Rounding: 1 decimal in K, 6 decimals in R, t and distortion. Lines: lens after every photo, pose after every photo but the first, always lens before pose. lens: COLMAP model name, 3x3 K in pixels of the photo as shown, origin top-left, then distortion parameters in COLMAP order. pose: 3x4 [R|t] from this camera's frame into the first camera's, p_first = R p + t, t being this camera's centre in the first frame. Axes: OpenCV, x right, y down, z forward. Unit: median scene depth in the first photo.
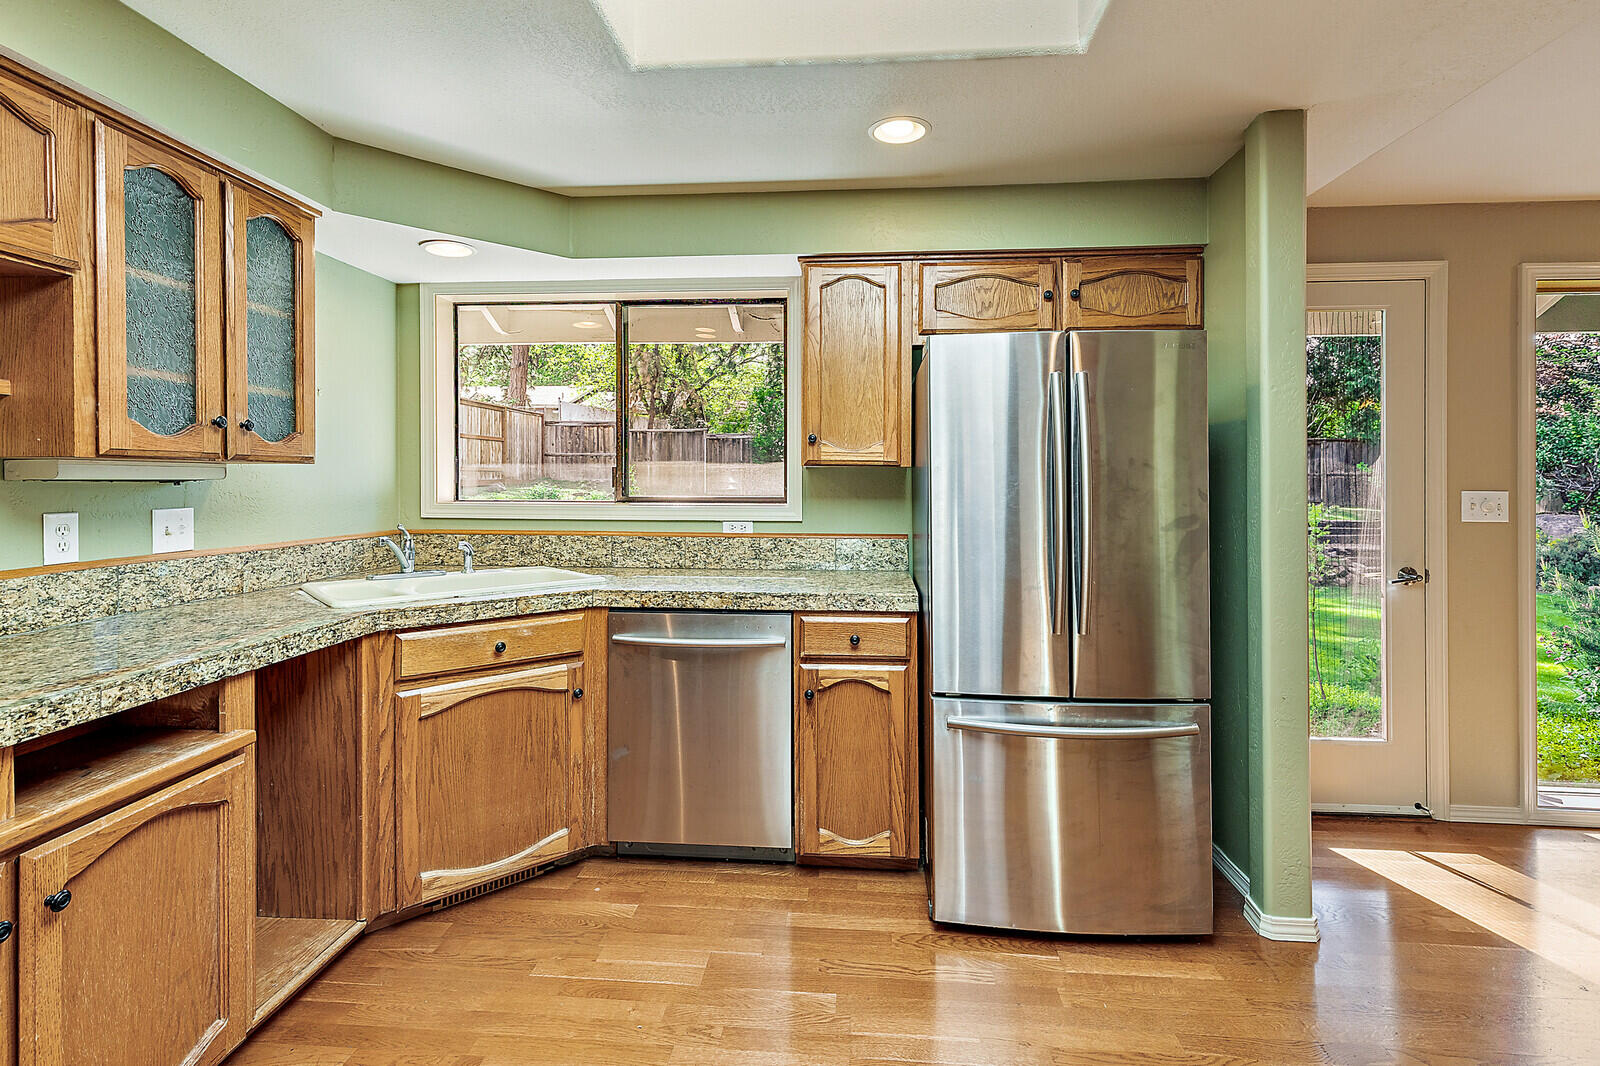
lens RADIAL K [[753.1, 0, 801.5], [0, 753.1, 472.3], [0, 0, 1]] dist [0.005397, -0.000380]
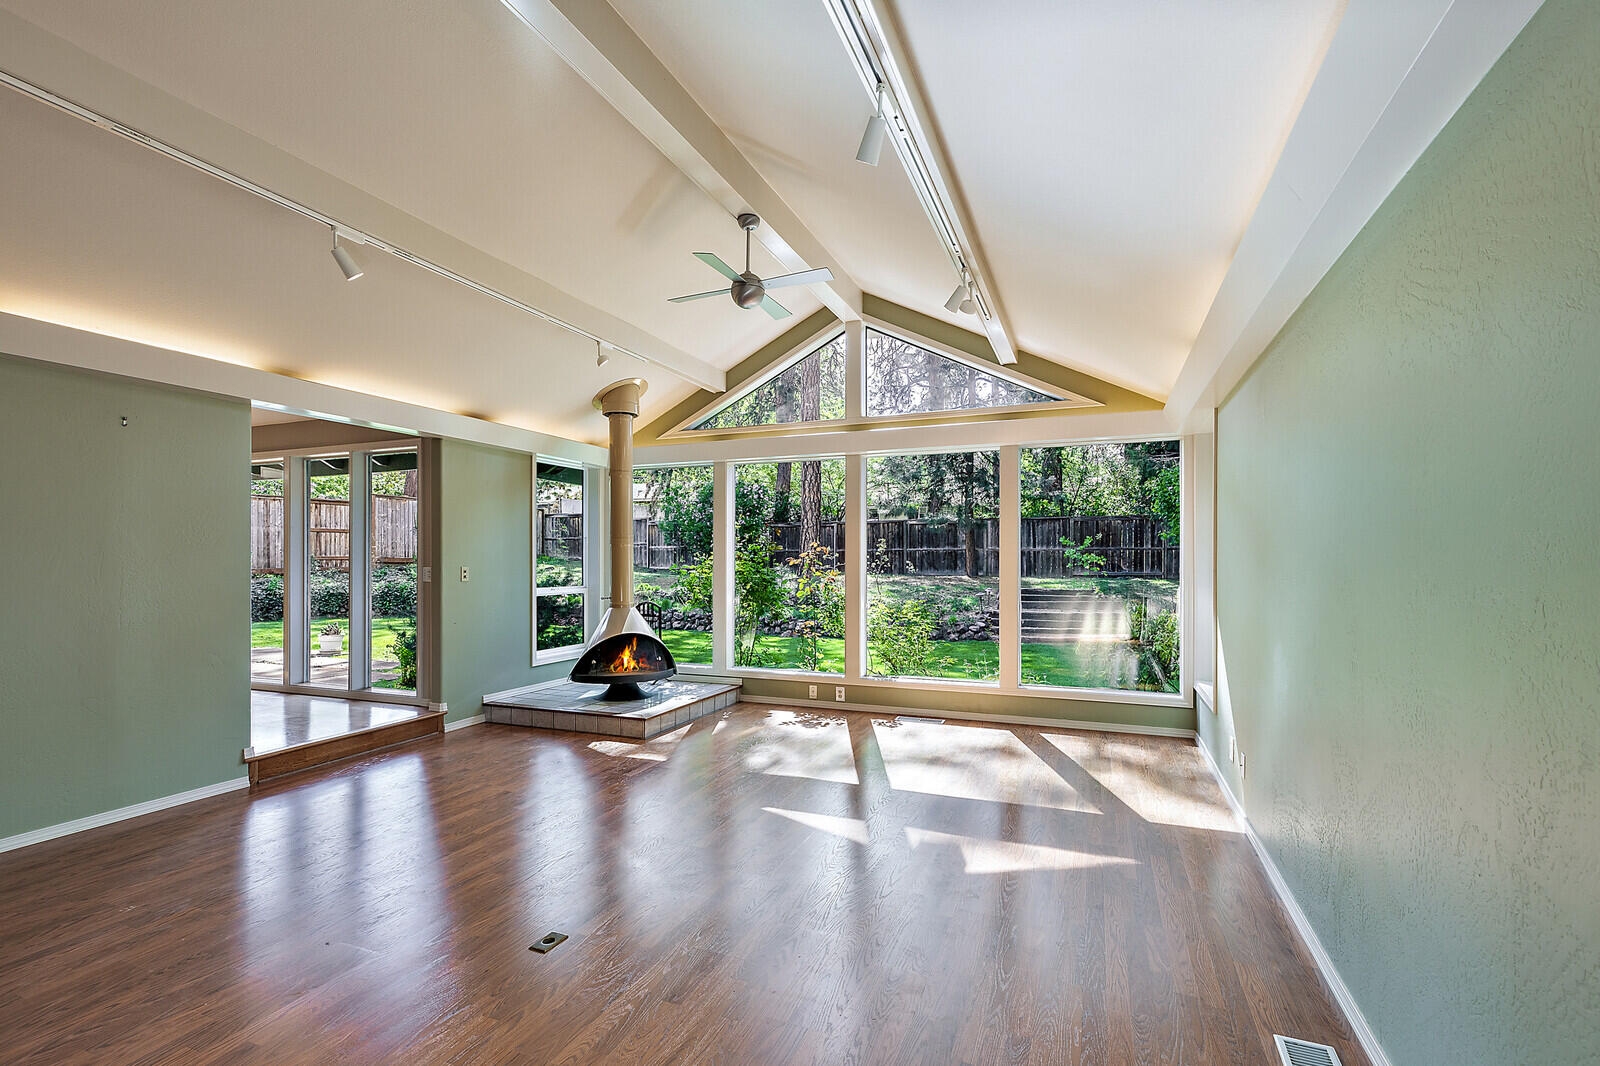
lens RADIAL K [[739.7, 0, 805.2], [0, 739.7, 545.9], [0, 0, 1]] dist [0.010453, -0.001917]
pose [[0.953399, -0.011503, -0.301493, 4.293289], [0.008039, 0.999887, -0.012726, 0.073917], [0.301606, 0.009709, 0.953383, -0.825588]]
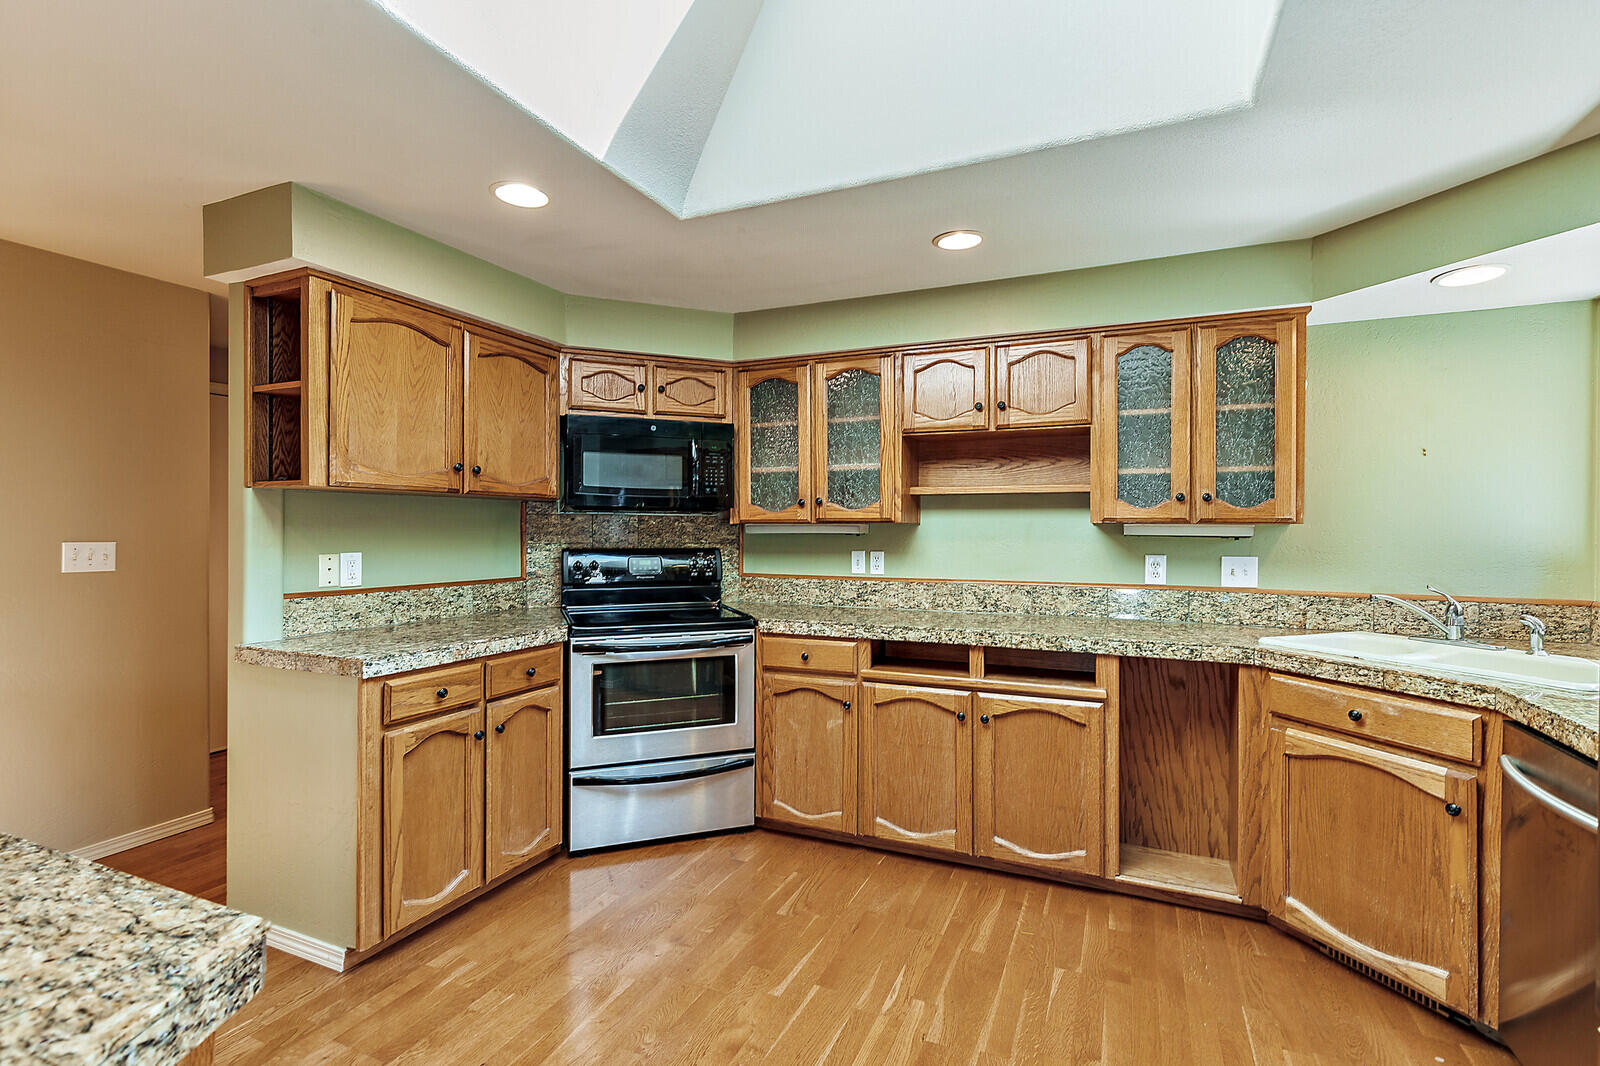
lens RADIAL K [[739.7, 0, 804.5], [0, 739.7, 537.0], [0, 0, 1]] dist [0.010453, -0.001917]
pose [[-0.324700, 0.007626, -0.945786, 0.658169], [0.002868, 0.999971, 0.007078, -0.000607], [0.945813, -0.000414, -0.324712, 0.607237]]
